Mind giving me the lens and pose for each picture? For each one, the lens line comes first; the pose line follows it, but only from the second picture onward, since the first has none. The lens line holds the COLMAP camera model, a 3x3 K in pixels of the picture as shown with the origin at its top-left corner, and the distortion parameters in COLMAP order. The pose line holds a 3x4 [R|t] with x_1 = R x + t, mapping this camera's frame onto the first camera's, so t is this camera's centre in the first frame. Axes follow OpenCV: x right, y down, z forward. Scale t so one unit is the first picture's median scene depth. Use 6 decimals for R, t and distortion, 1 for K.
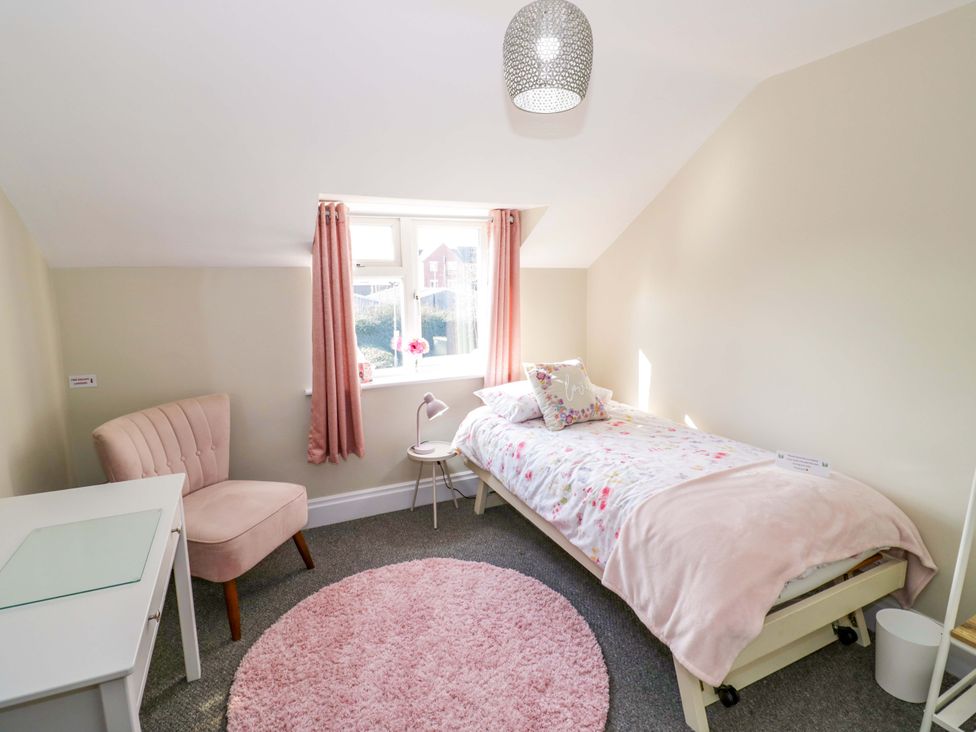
lens RADIAL K [[506.0, 0, 488.0], [0, 506.0, 356.1], [0, 0, 1]] dist [0.001574, -0.014764]
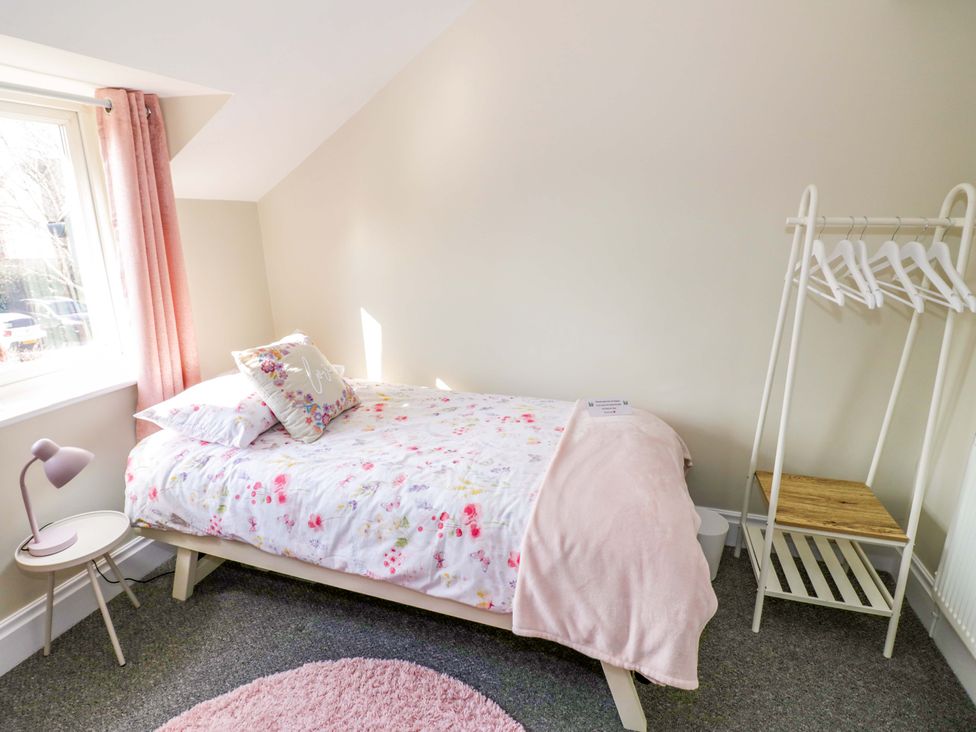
lens RADIAL K [[506.0, 0, 488.0], [0, 506.0, 356.1], [0, 0, 1]] dist [0.001574, -0.014764]
pose [[0.682345, -0.184399, 0.707391, -0.179632], [0.103594, 0.982289, 0.156132, -0.052346], [-0.723653, -0.033254, 0.689362, 0.372339]]
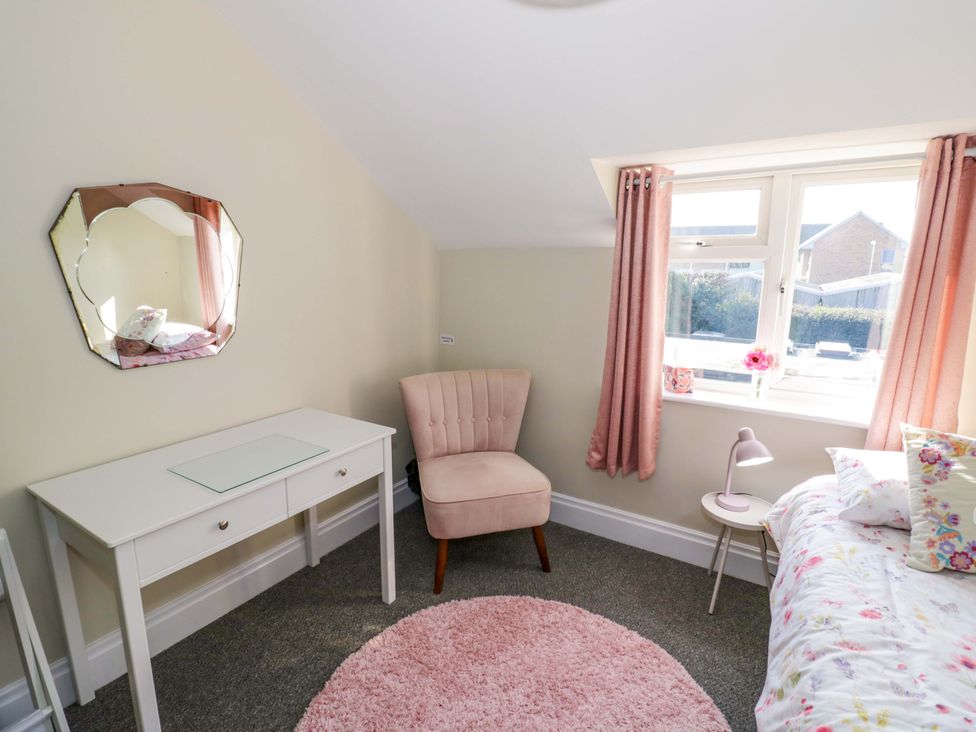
lens RADIAL K [[507.2, 0, 486.9], [0, 507.2, 359.5], [0, 0, 1]] dist [0.000217, -0.015246]
pose [[0.525473, 0.172245, -0.833193, 0.303792], [-0.137658, 0.983602, 0.116522, -0.060421], [0.839600, 0.053467, 0.540567, 0.374657]]
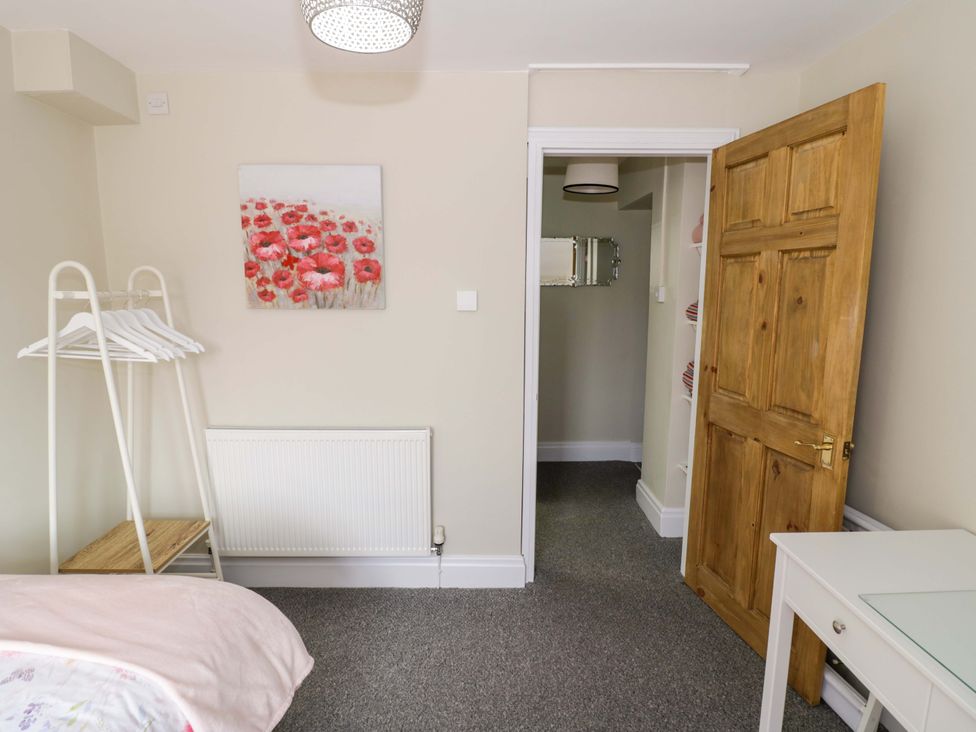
lens RADIAL K [[506.0, 0, 488.0], [0, 506.0, 356.1], [0, 0, 1]] dist [0.001574, -0.014764]
pose [[-0.904148, -0.052561, 0.423974, -0.190900], [0.067905, 0.962106, 0.264086, -0.138034], [-0.421788, 0.267562, -0.866317, 0.887961]]
